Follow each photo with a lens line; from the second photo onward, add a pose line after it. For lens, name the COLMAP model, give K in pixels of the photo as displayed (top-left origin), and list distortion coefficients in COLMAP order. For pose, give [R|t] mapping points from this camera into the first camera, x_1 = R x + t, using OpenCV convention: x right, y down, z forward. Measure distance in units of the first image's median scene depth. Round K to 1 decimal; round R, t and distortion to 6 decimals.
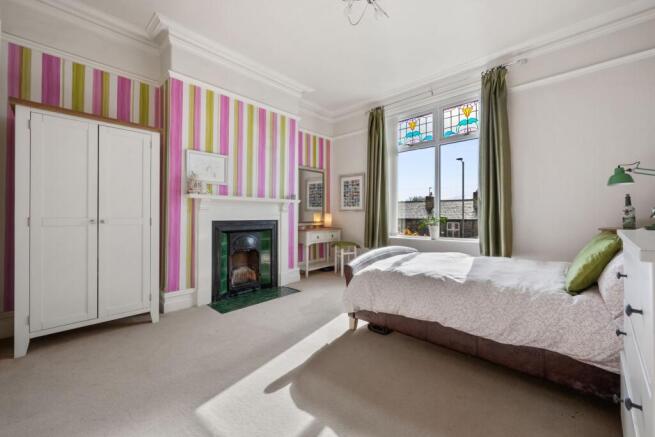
lens RADIAL K [[260.5, 0, 328.0], [0, 260.5, 216.0], [0, 0, 1]] dist [-0.002585, -0.000280]
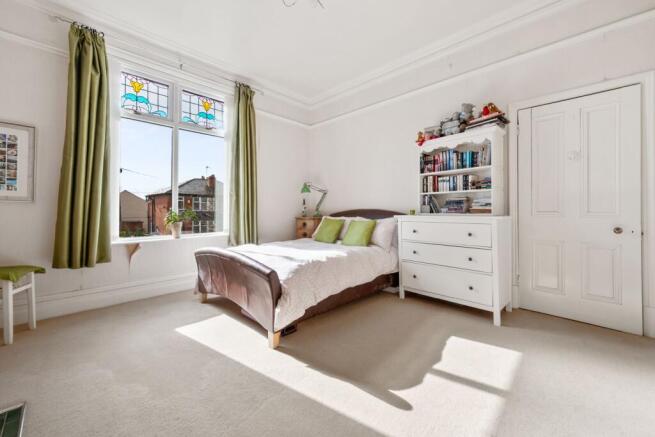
lens RADIAL K [[260.5, 0, 331.0], [0, 260.5, 212.0], [0, 0, 1]] dist [-0.002585, -0.000280]
pose [[0.015474, -0.004087, 0.999872, -0.427965], [0.002168, 0.999989, 0.004054, 0.002656], [-0.999878, 0.002105, 0.015483, 0.478795]]
